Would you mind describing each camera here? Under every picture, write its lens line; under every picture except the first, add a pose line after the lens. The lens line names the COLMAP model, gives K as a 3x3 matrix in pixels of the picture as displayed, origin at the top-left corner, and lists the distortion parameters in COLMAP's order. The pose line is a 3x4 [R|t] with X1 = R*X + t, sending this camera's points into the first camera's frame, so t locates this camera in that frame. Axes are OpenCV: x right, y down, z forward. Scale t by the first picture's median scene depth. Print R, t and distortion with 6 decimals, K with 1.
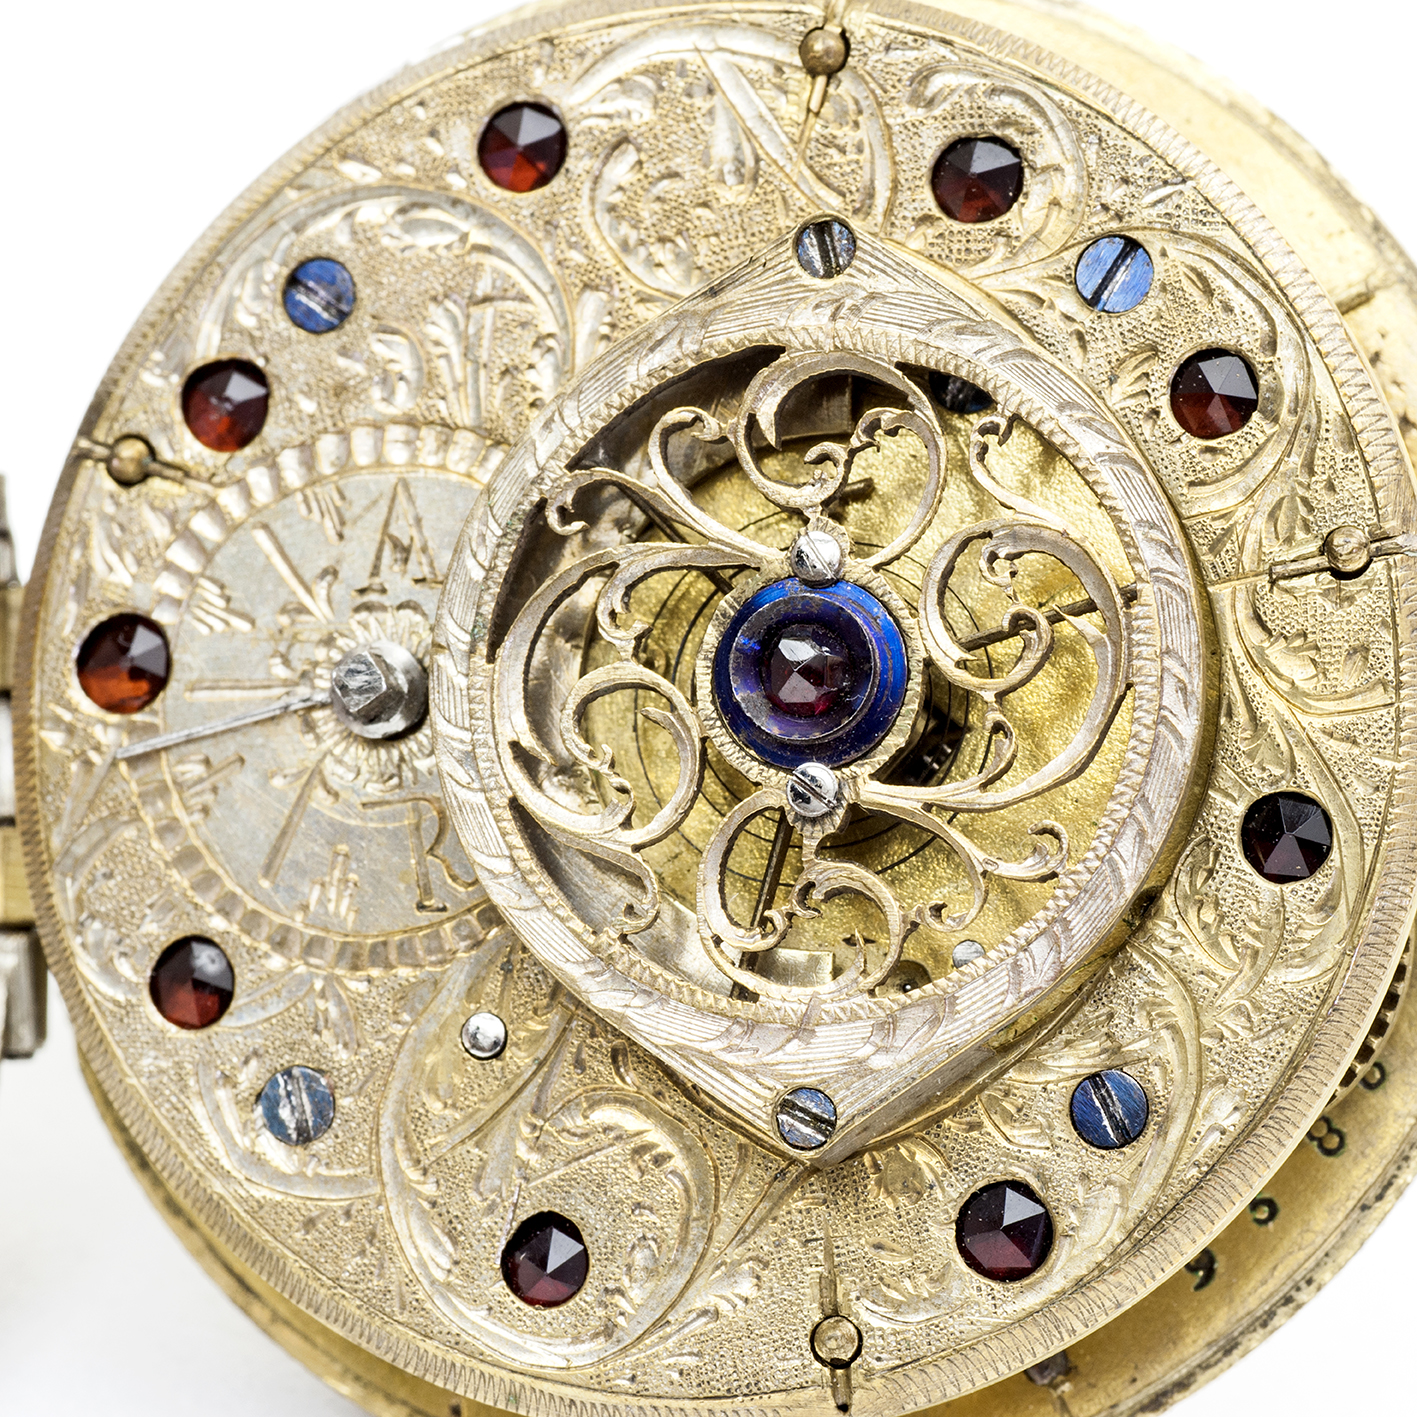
lens RADIAL K [[7711.3, 0, 707.3], [0, 7711.3, 744.3], [0, 0, 1]] dist [0.295787, 11.718634]
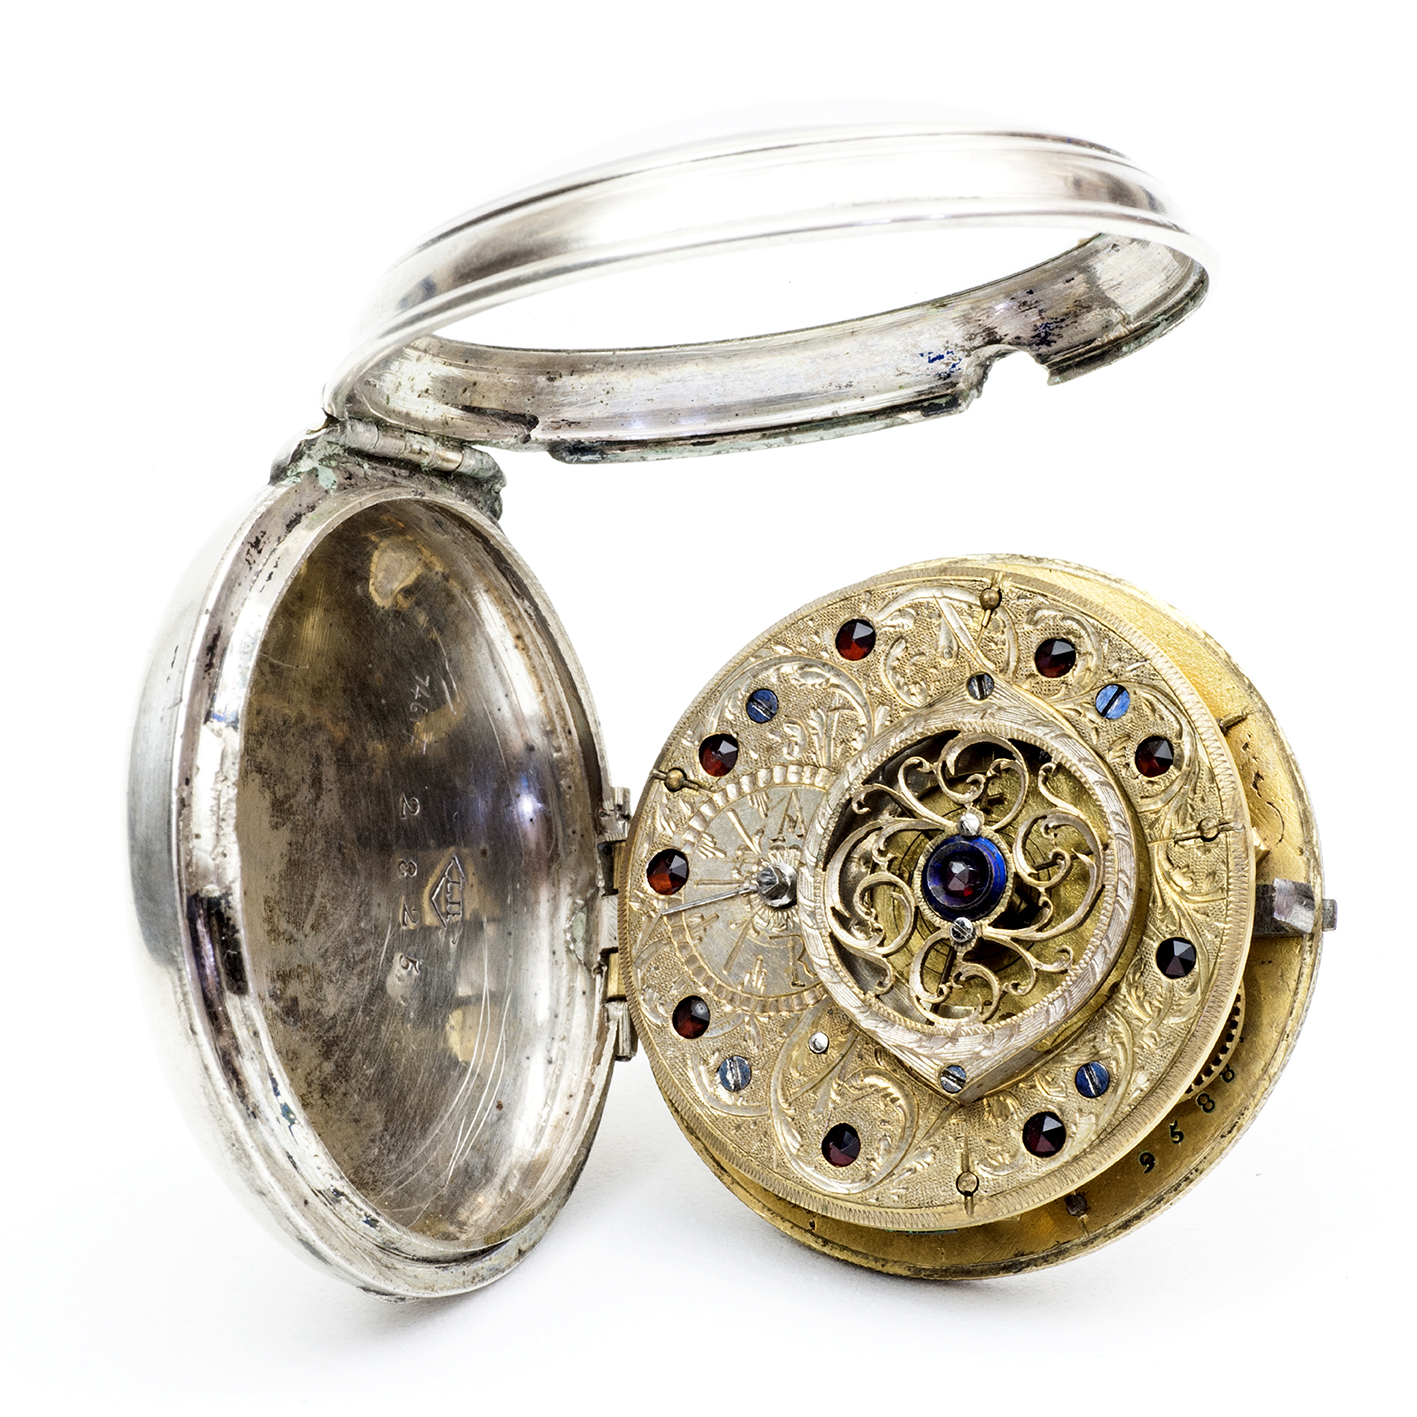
lens RADIAL K [[6652.3, 0, 708.5], [0, 6652.3, 708.5], [0, 0, 1]] dist [0.213781, -5.812891]
pose [[0.987913, 0.022392, -0.153383, 0.228404], [-0.035001, 0.996180, -0.080007, 0.095792], [0.151006, 0.084409, 0.984923, -0.873056]]
